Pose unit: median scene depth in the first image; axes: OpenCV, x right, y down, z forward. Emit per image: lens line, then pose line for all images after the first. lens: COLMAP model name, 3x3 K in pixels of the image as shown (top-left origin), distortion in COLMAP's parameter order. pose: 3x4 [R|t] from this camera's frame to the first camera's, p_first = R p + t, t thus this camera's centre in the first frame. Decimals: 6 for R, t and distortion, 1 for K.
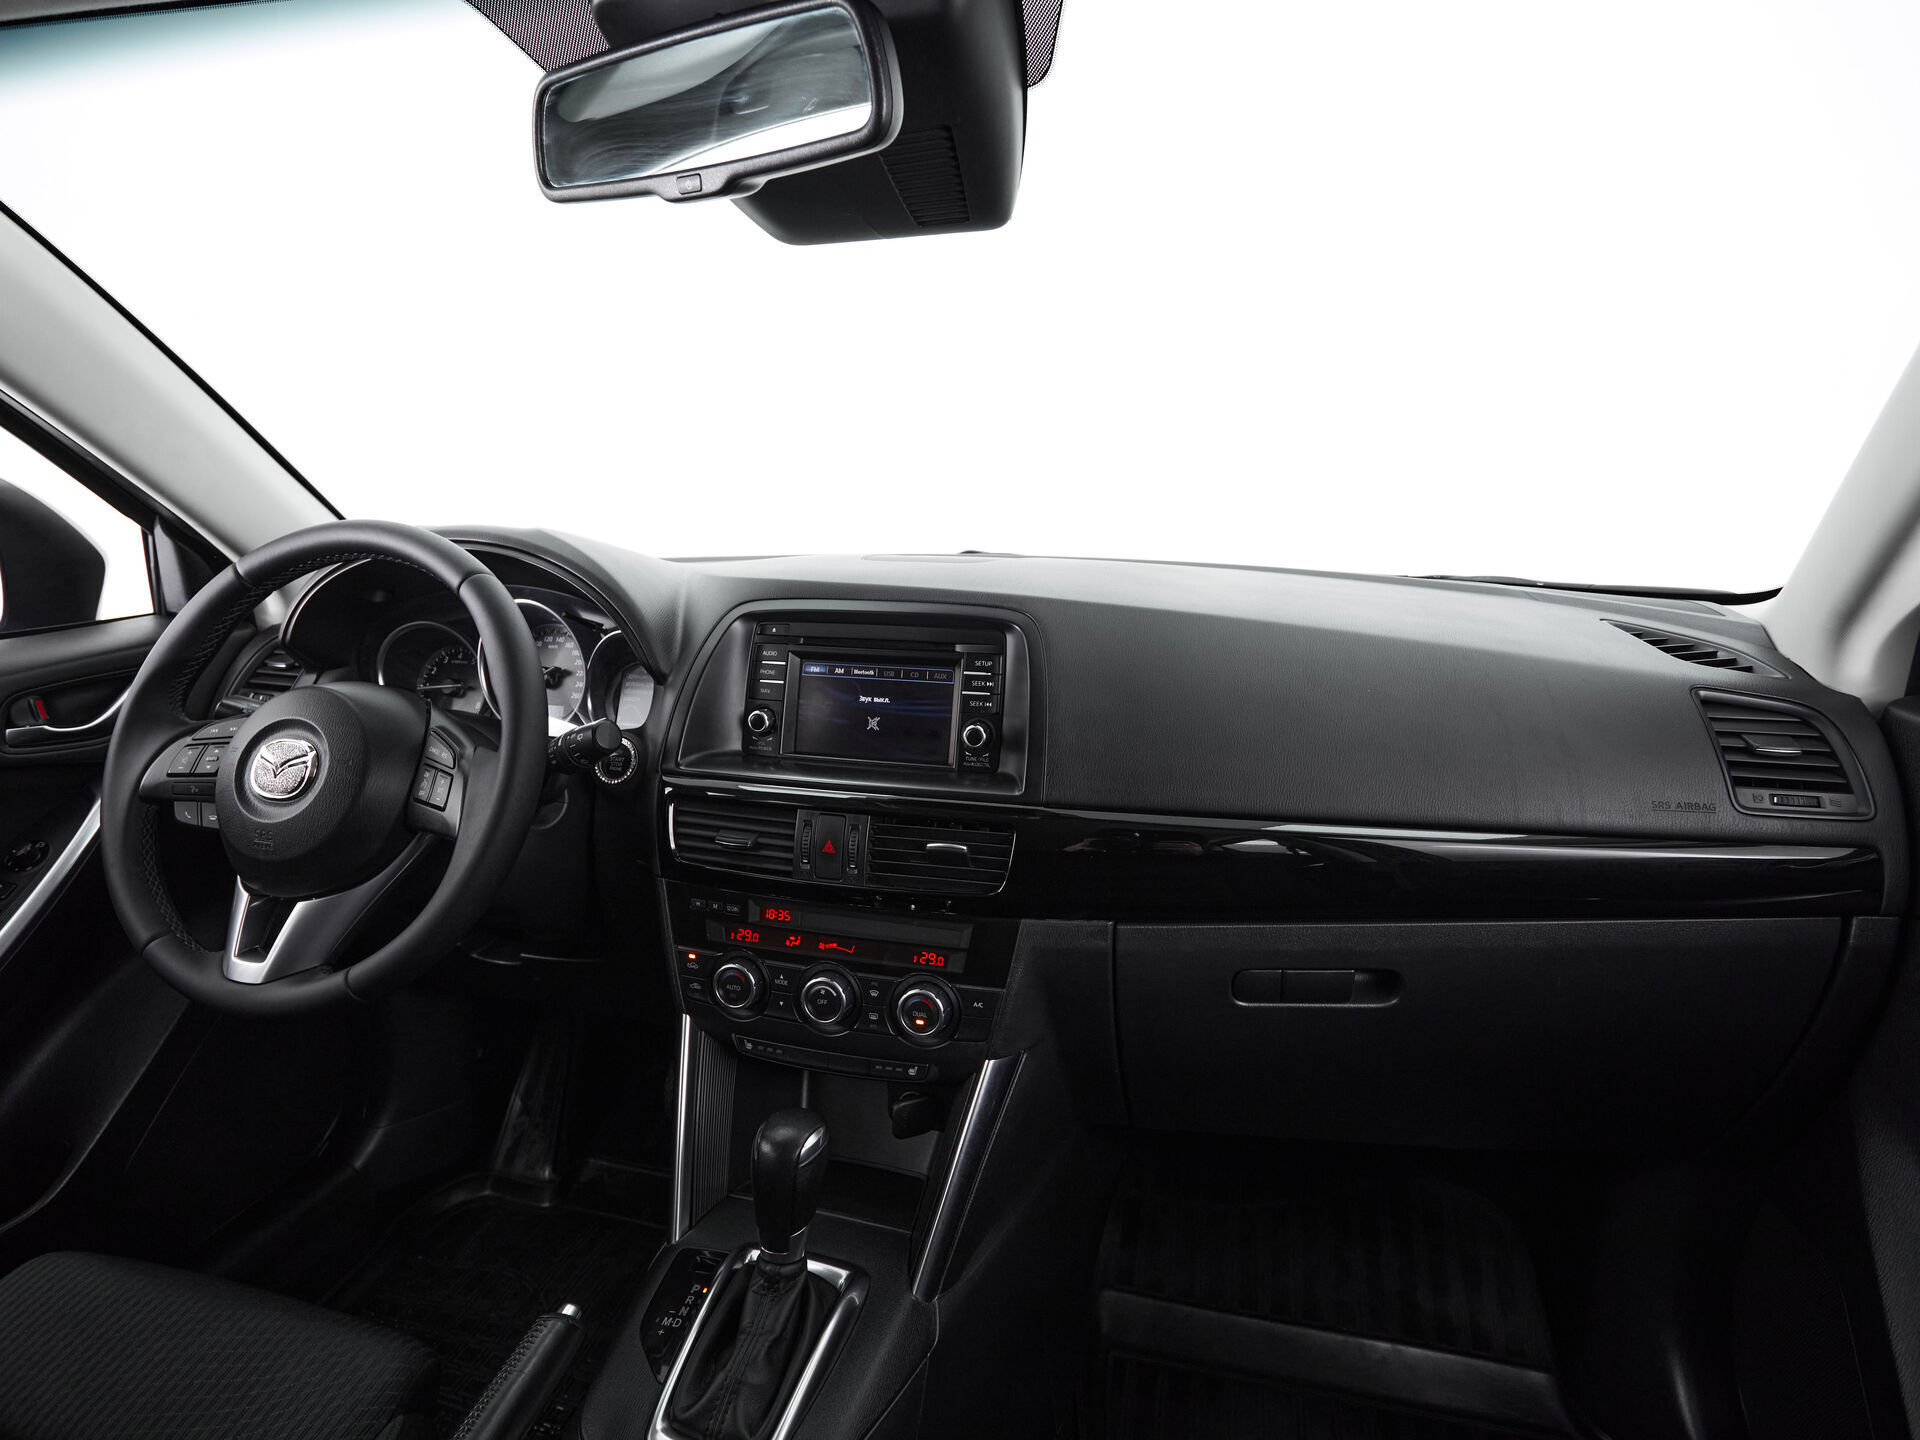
lens RADIAL K [[1056.9, 0, 960.0], [0, 1056.9, 720.0], [0, 0, 1]] dist [-0.002529, -0.000844]
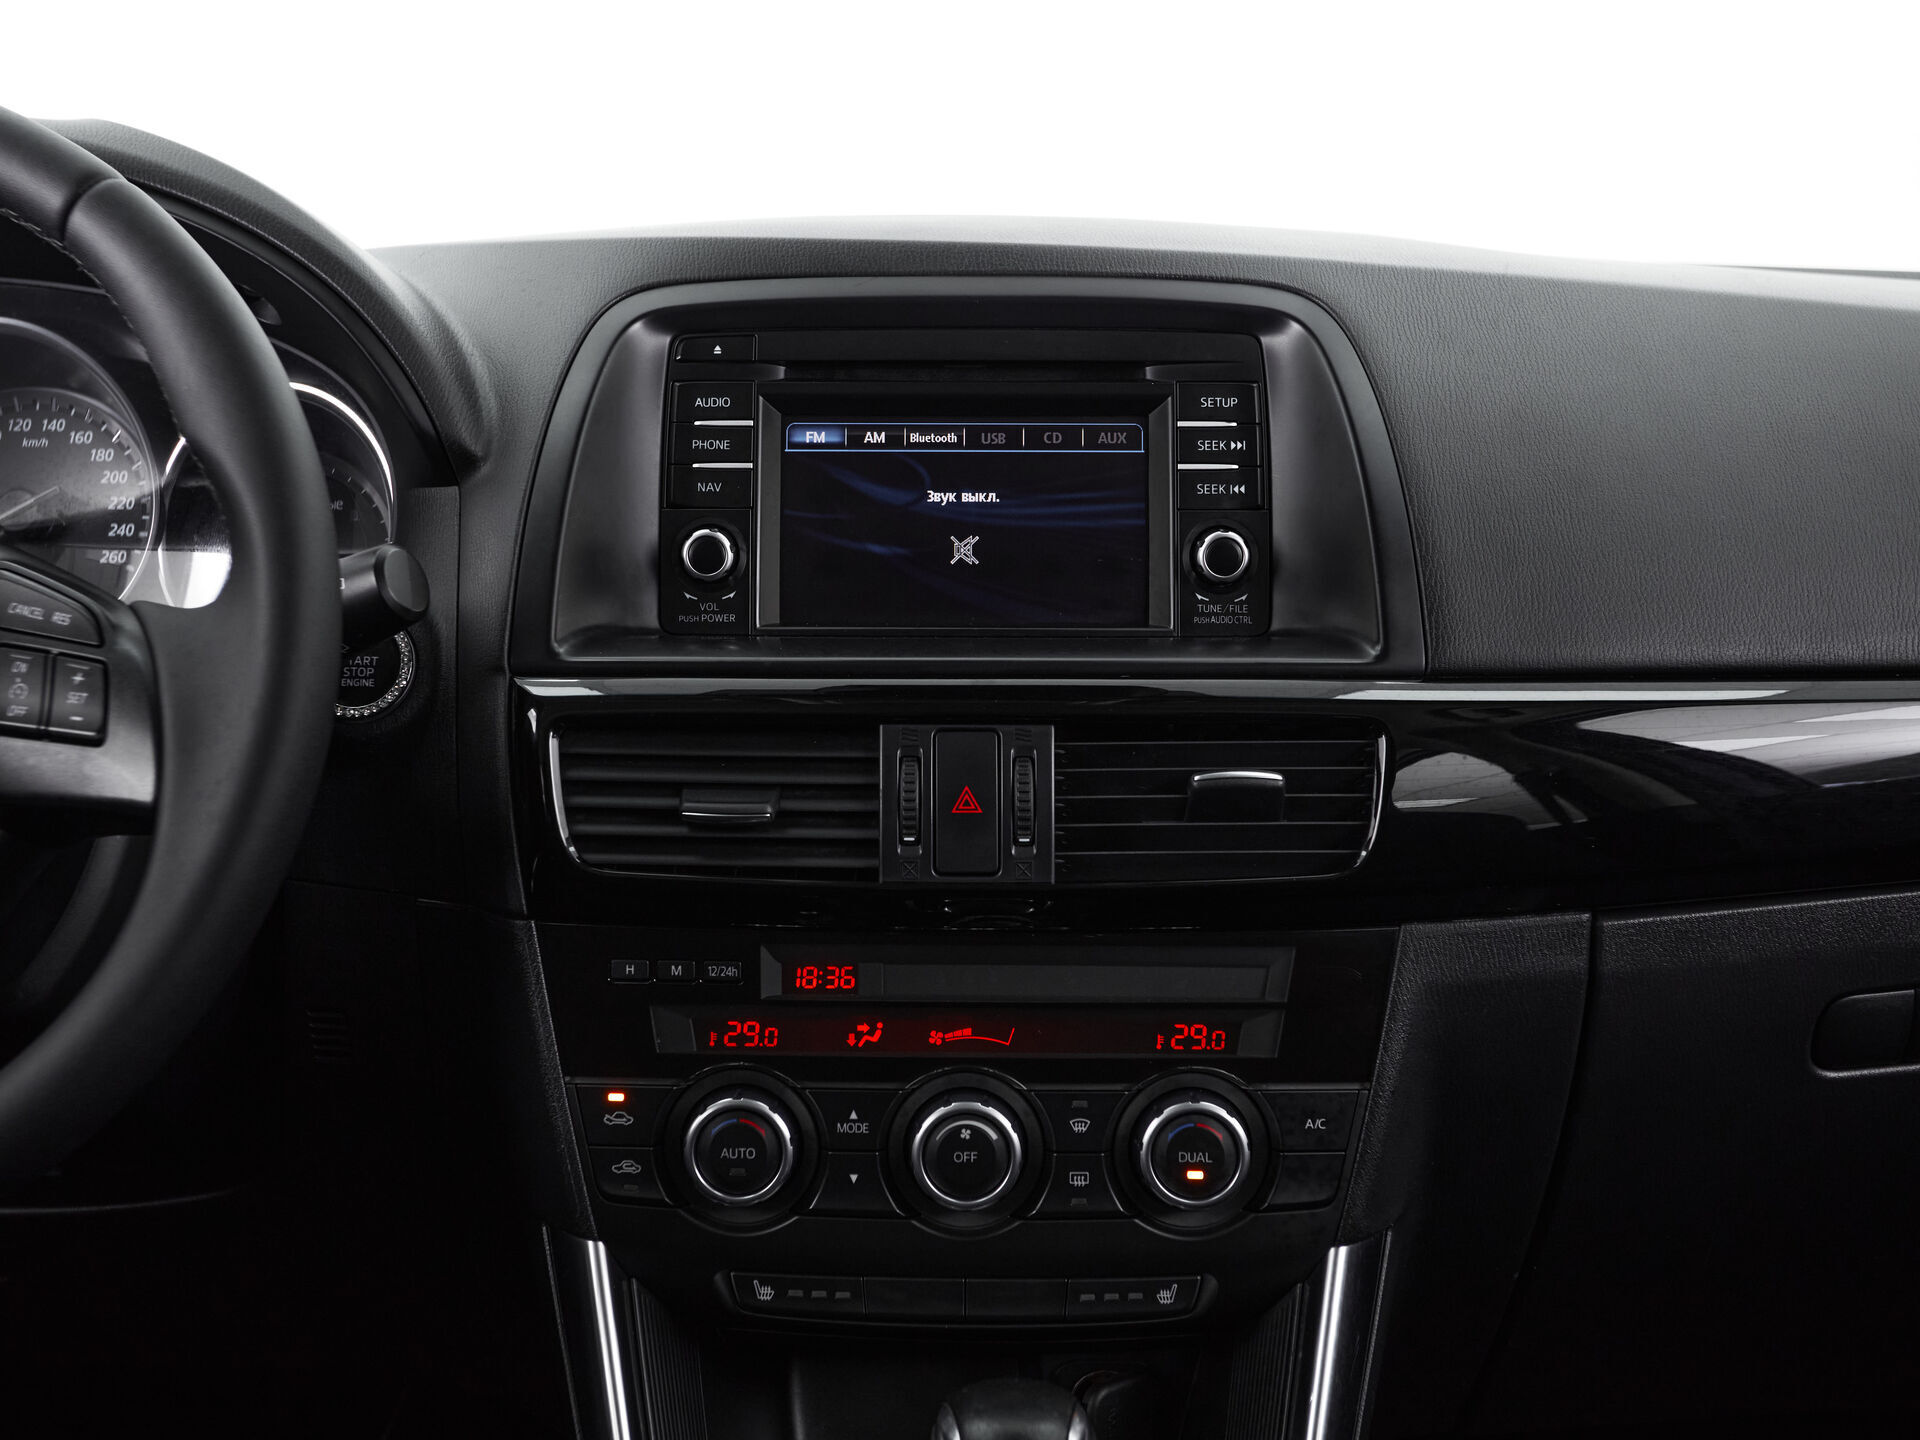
lens RADIAL K [[2371.8, 0, 909.9], [0, 2371.8, 717.7], [0, 0, 1]] dist [0.025571, 0.040557]
pose [[0.967090, -0.046778, 0.250098, -0.378286], [0.057360, 0.997733, -0.035187, 0.113911], [-0.247885, 0.048375, 0.967581, 0.039925]]
